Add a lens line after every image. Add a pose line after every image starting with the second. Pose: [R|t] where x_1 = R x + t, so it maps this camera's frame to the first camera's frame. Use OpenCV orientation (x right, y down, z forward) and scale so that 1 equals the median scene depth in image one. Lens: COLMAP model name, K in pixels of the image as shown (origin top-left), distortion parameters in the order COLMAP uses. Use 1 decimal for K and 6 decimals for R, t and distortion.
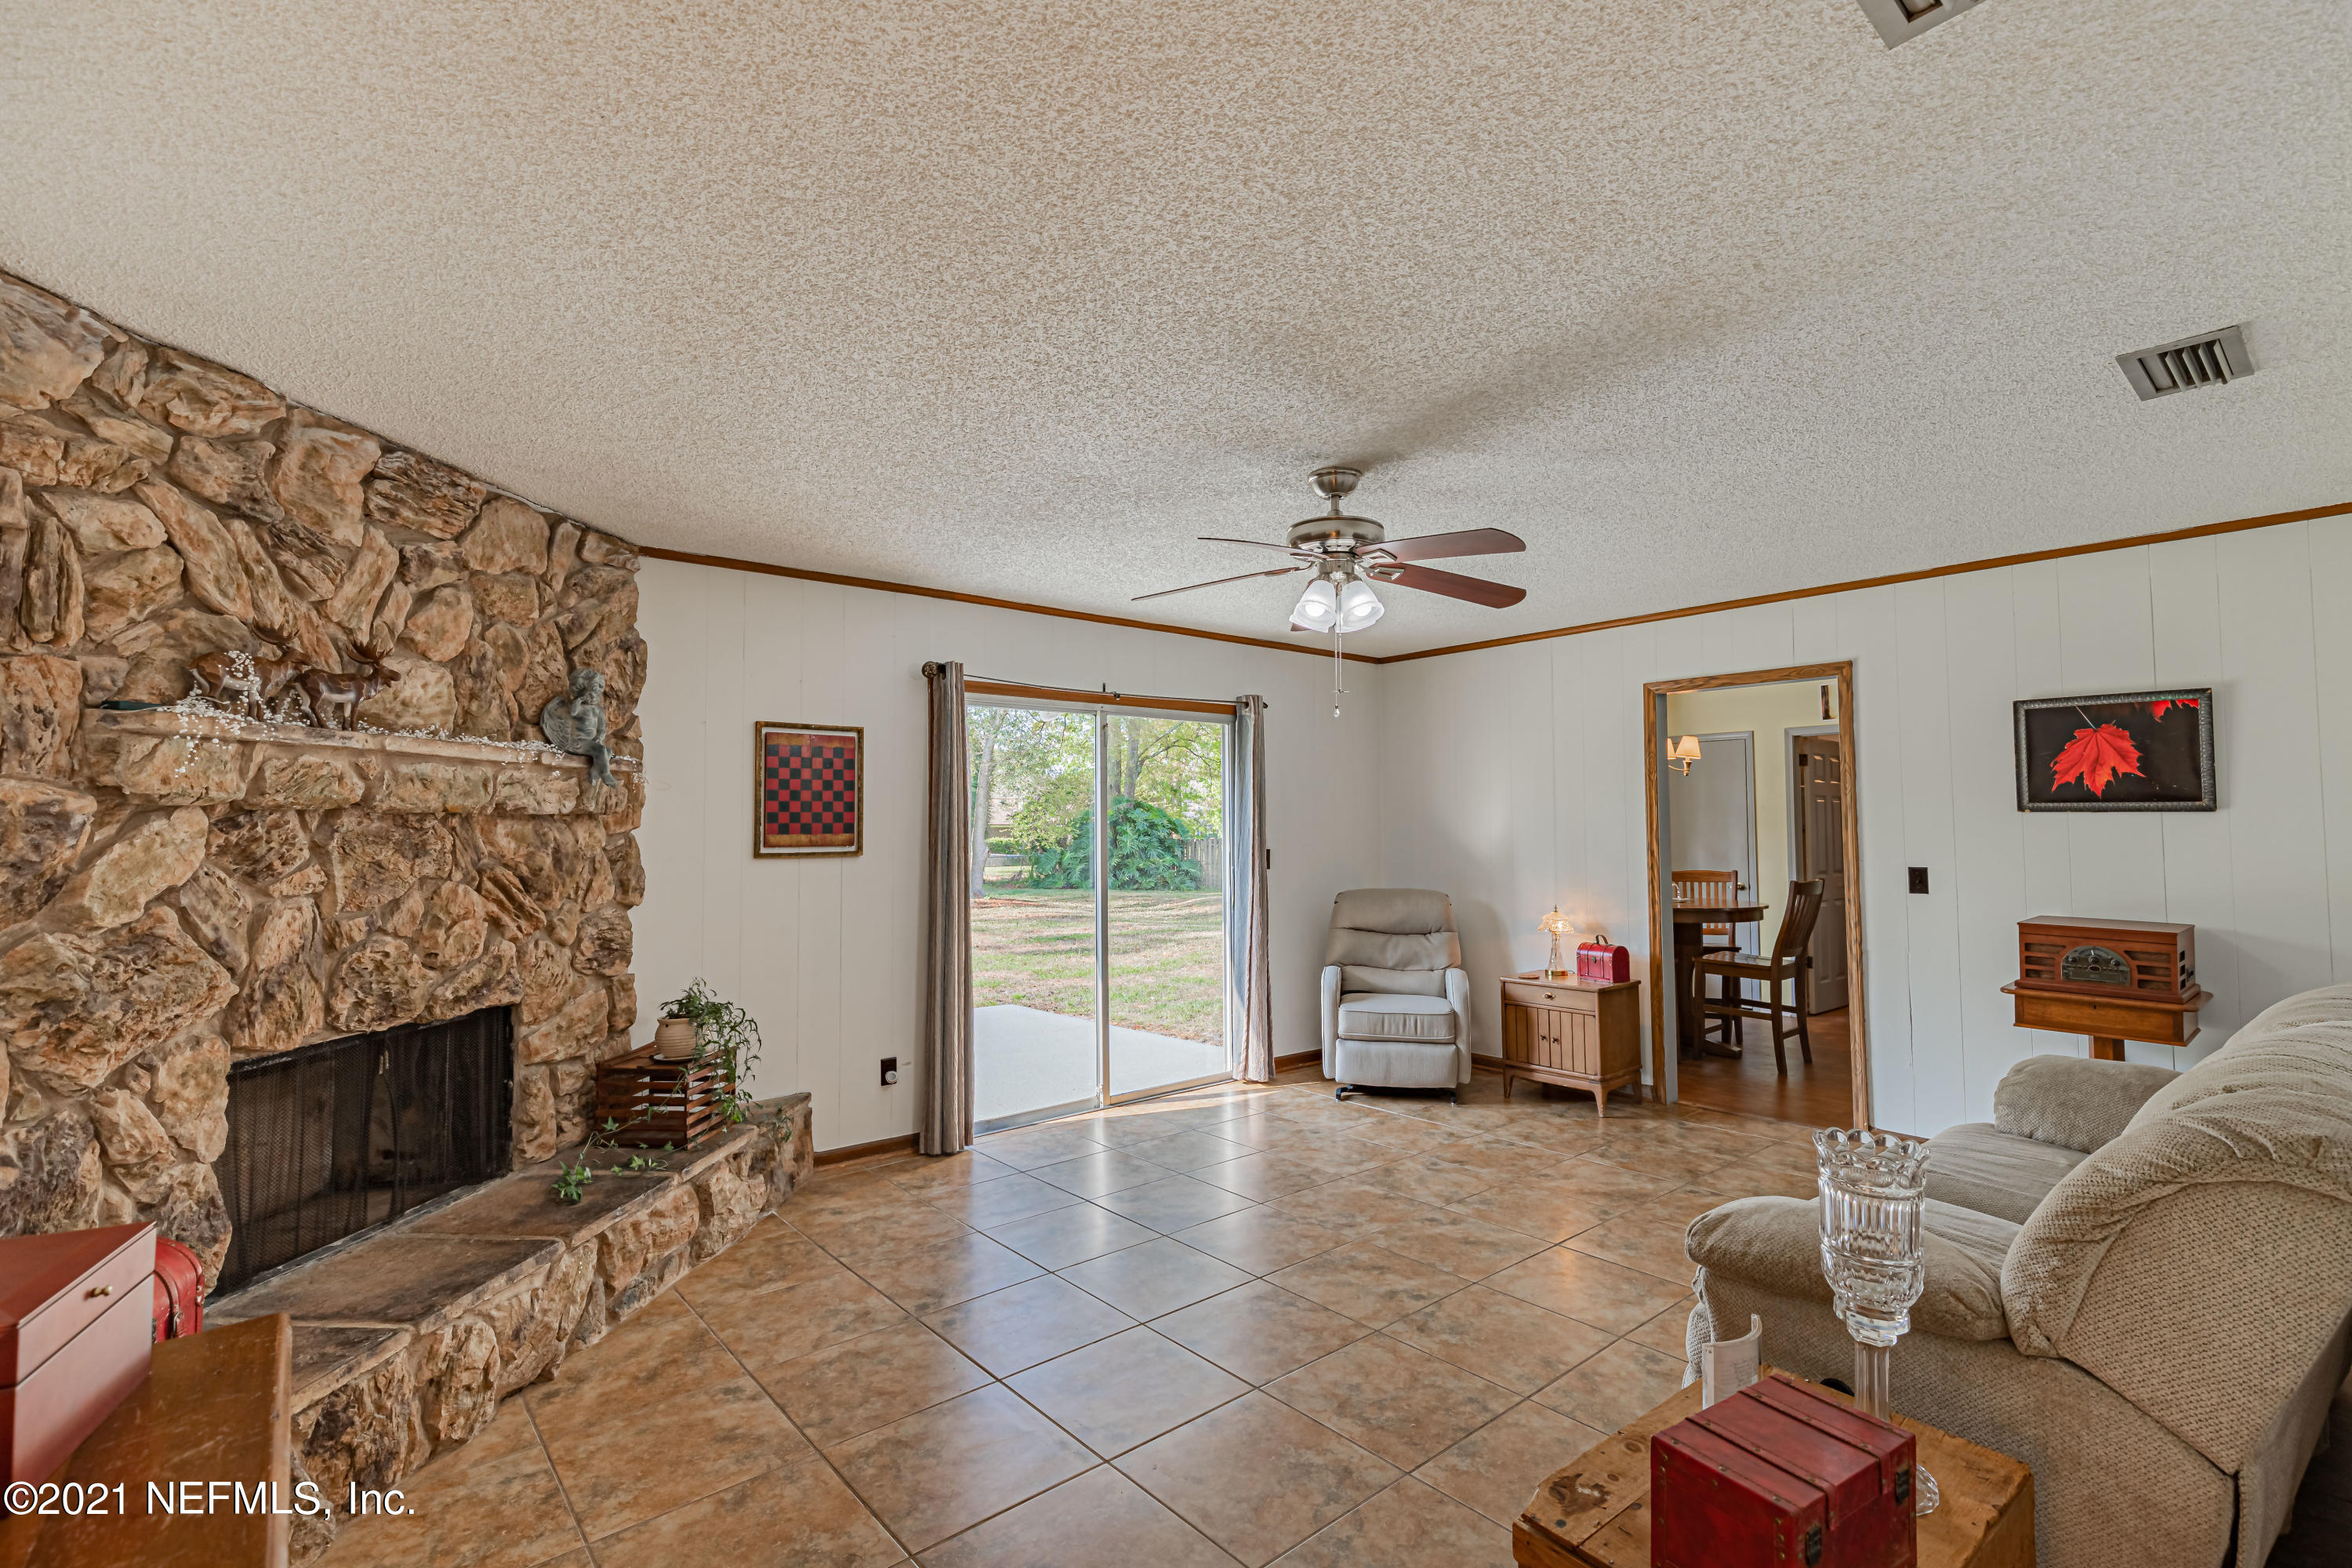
lens RADIAL K [[1063.7, 0, 1176.0], [0, 1063.7, 784.0], [0, 0, 1]] dist [0.000178, 0.000219]
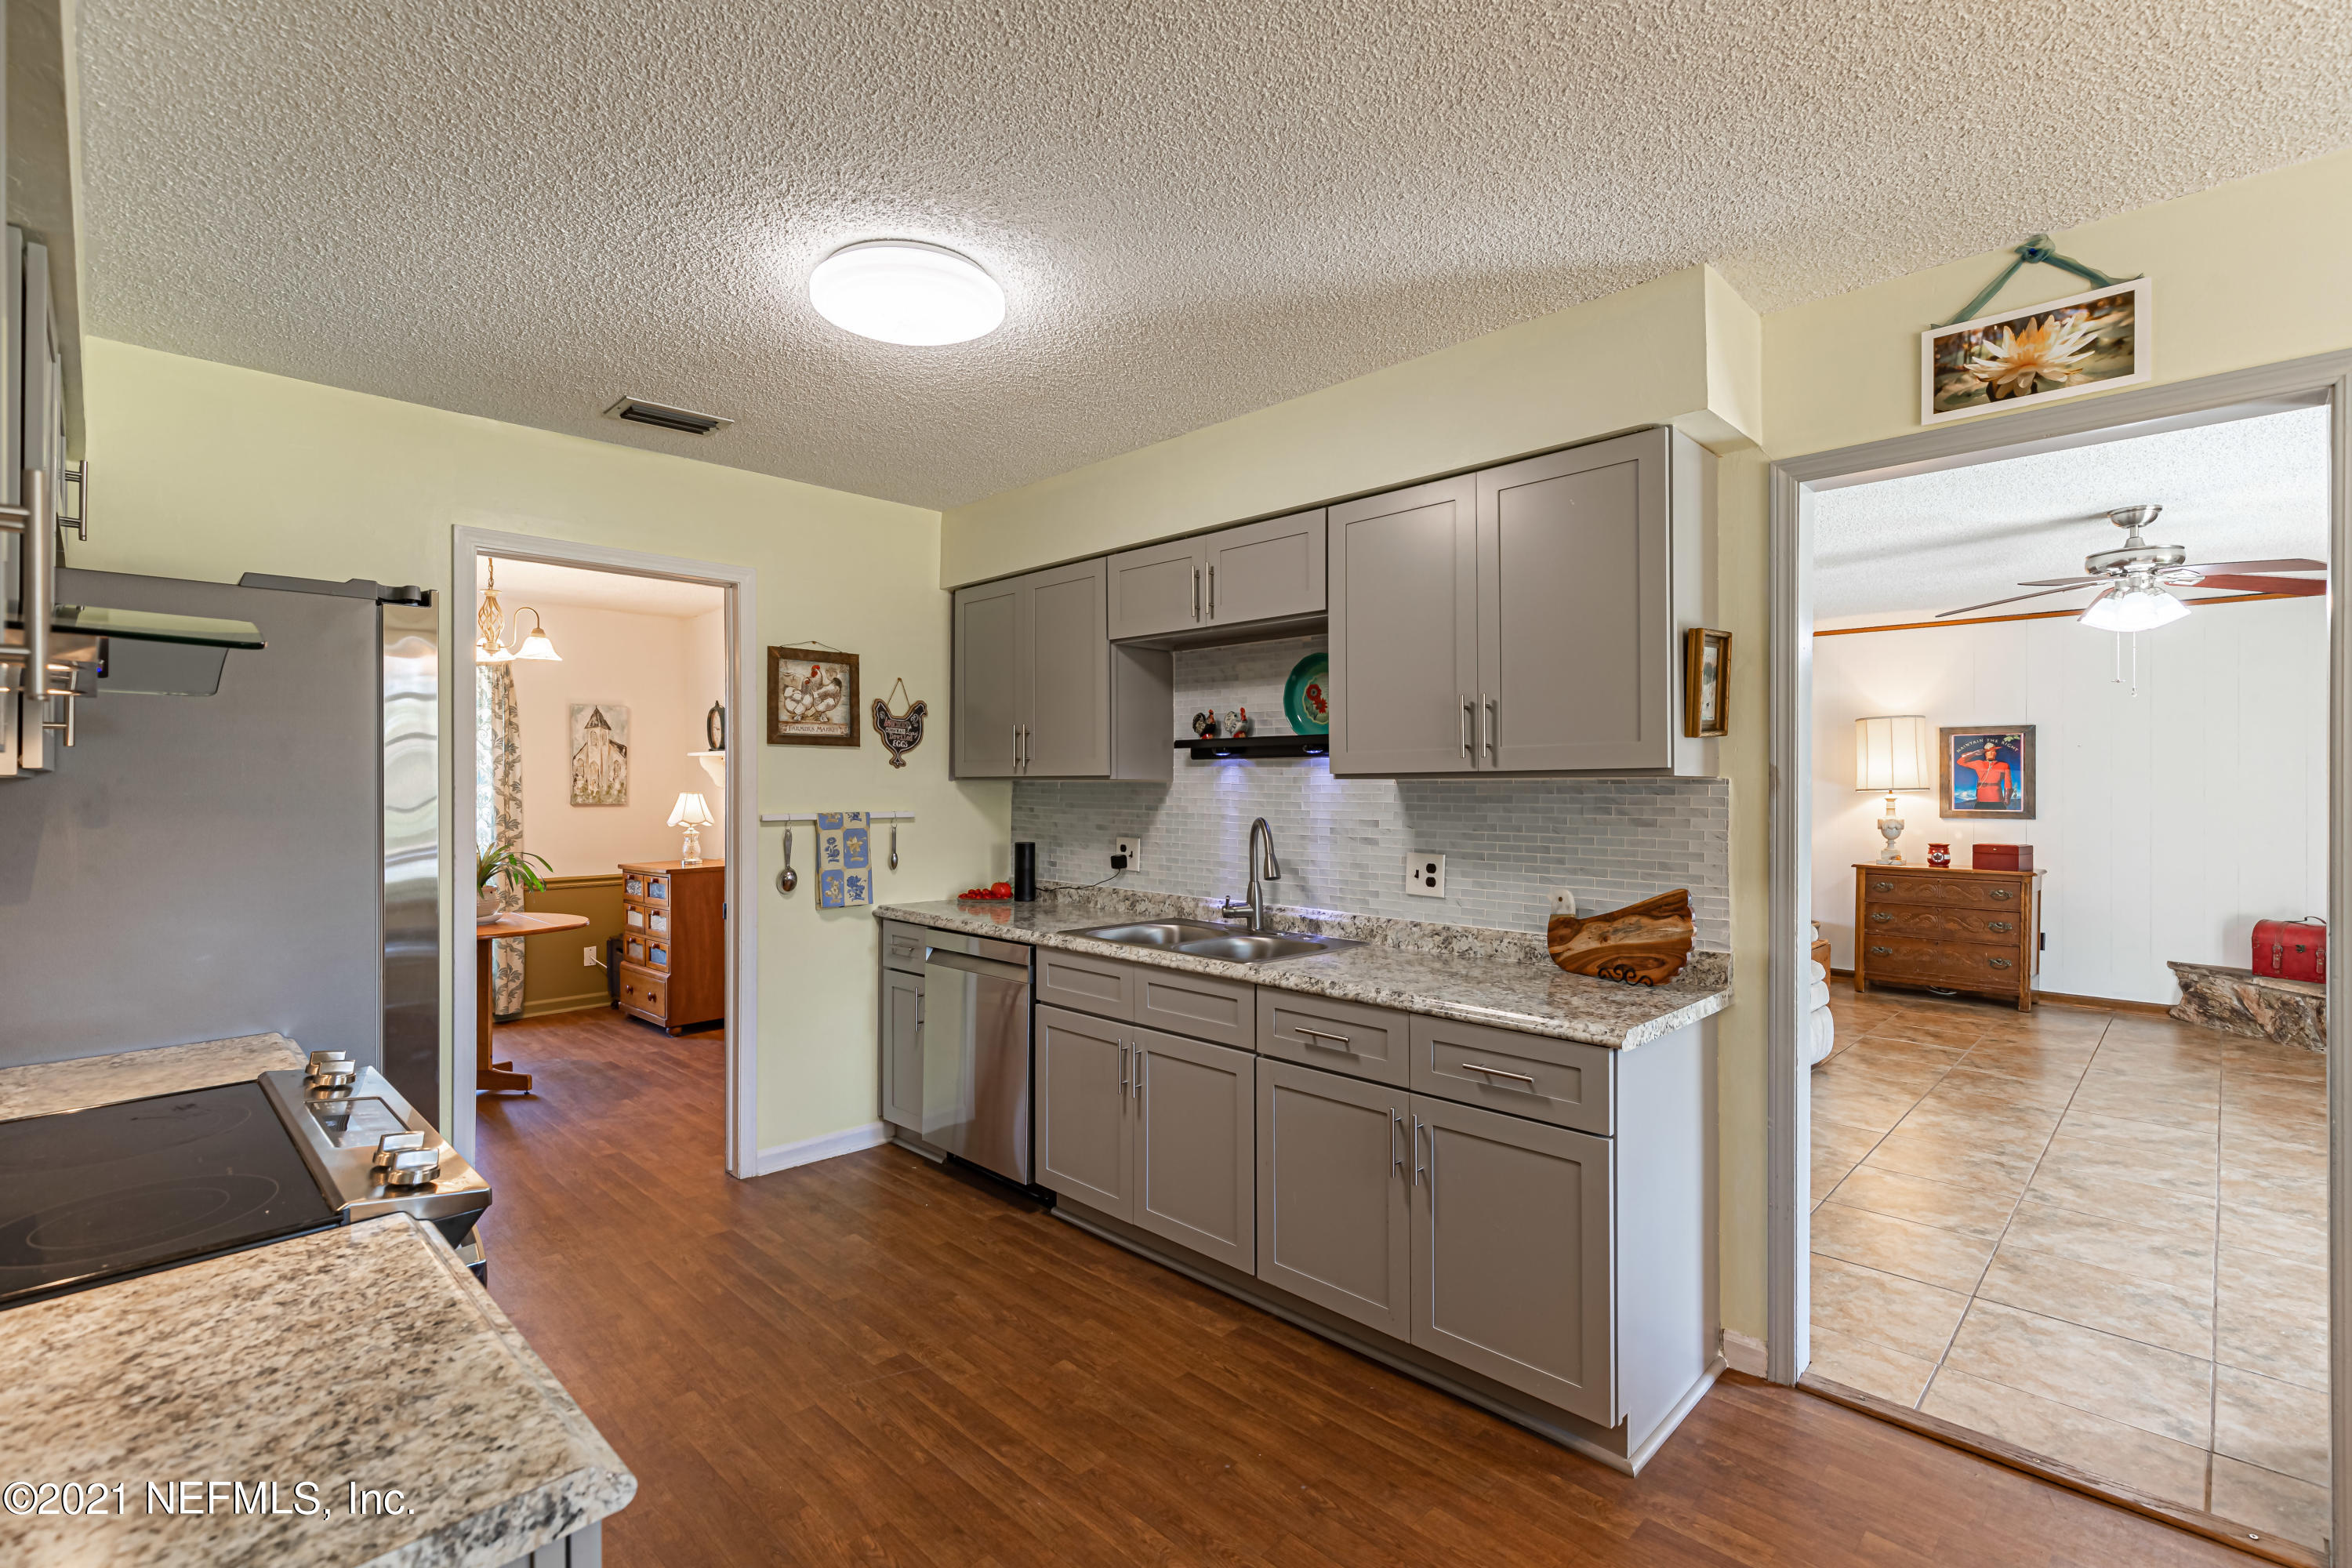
lens RADIAL K [[1063.7, 0, 1176.0], [0, 1063.7, 784.0], [0, 0, 1]] dist [0.000178, 0.000219]
pose [[-0.996162, 0.004592, -0.087407, 1.080819], [0.008804, 0.998815, -0.047862, 0.069900], [0.087083, -0.048448, -0.995022, 1.640904]]
